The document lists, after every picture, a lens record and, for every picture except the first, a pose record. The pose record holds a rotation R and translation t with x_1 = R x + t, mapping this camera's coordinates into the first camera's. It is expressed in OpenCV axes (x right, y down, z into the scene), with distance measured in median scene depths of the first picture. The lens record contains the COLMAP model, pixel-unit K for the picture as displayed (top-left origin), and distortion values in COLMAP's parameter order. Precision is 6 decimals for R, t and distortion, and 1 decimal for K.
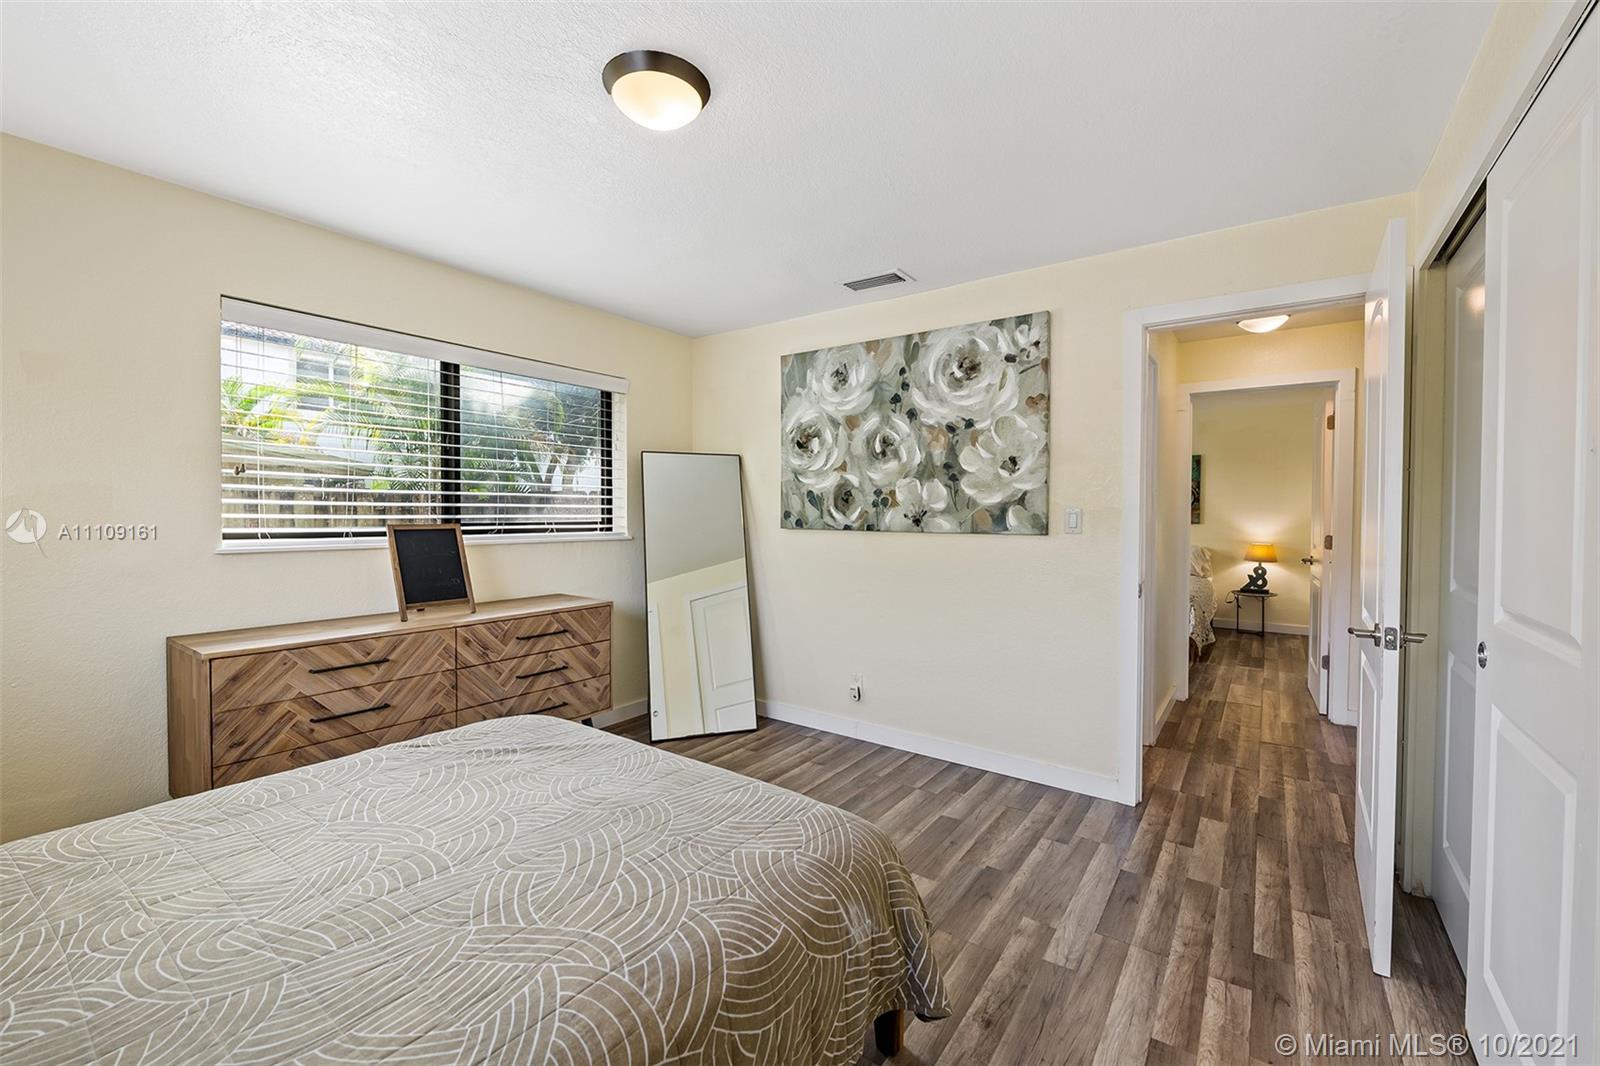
lens RADIAL K [[684.8, 0, 802.4], [0, 684.8, 526.9], [0, 0, 1]] dist [-0.001449, -0.000137]
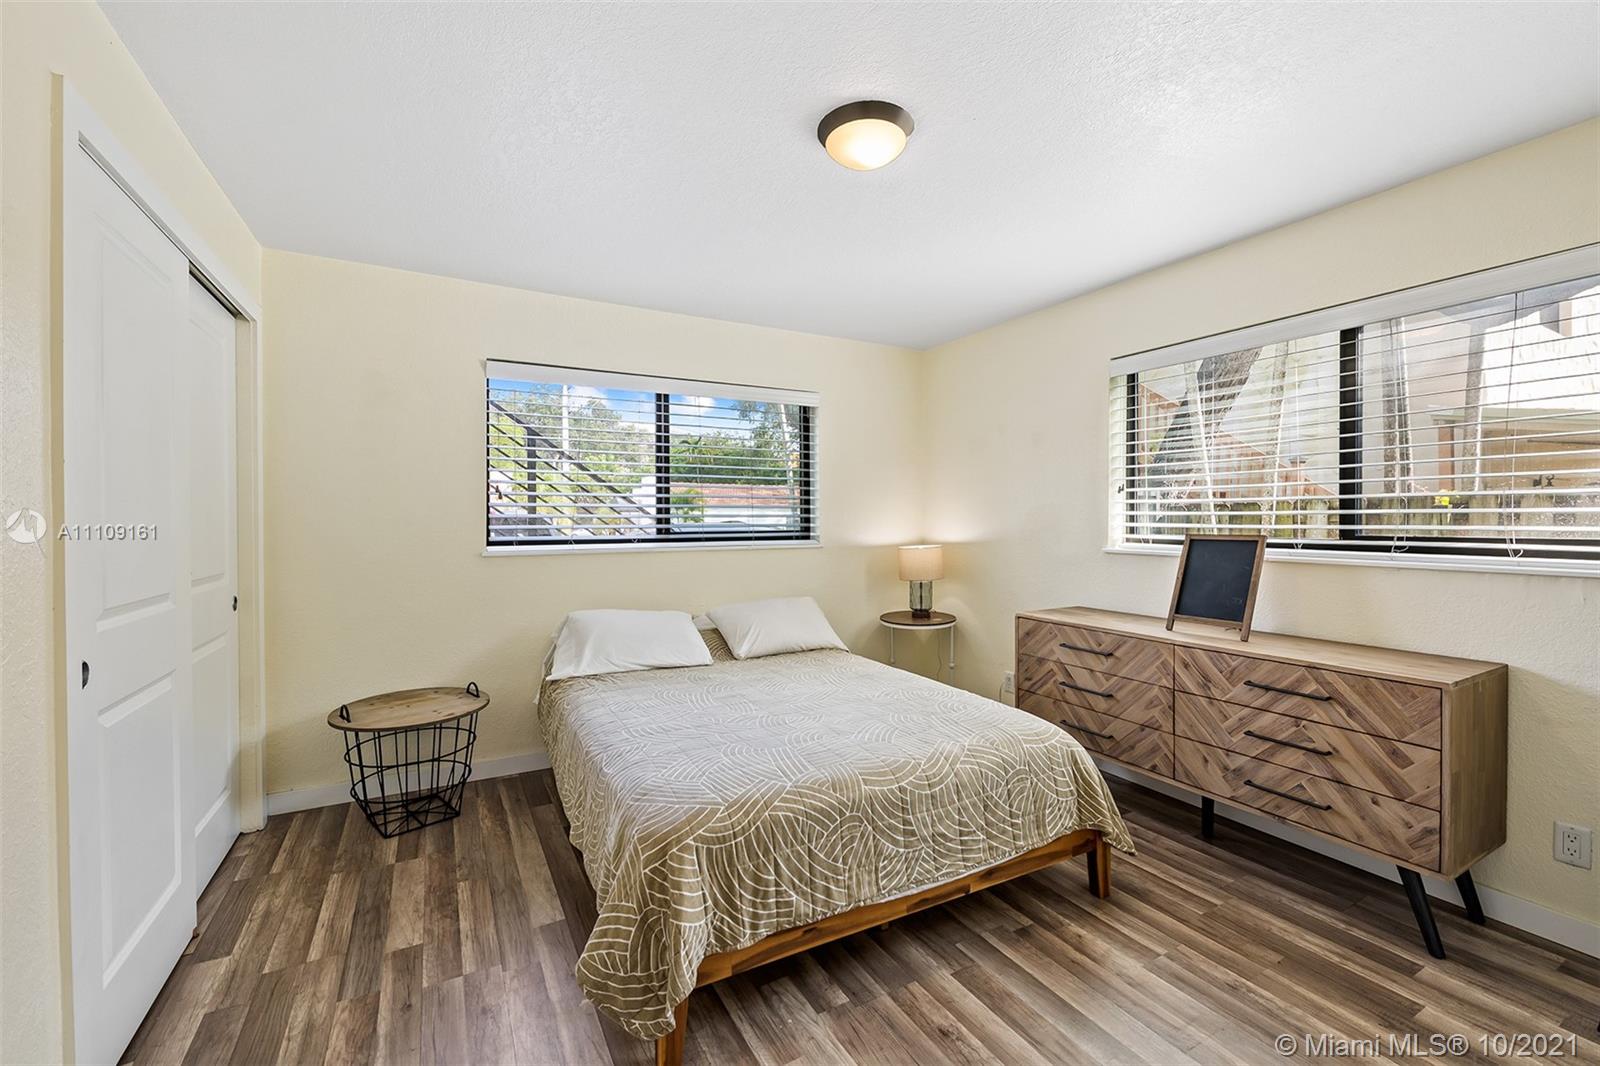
lens RADIAL K [[684.8, 0, 802.4], [0, 684.8, 526.9], [0, 0, 1]] dist [-0.001449, -0.000137]
pose [[-0.458920, 0.007427, -0.888447, 0.548690], [-0.020007, 0.999625, 0.018691, -0.020693], [0.888252, 0.026353, -0.458599, 0.966558]]
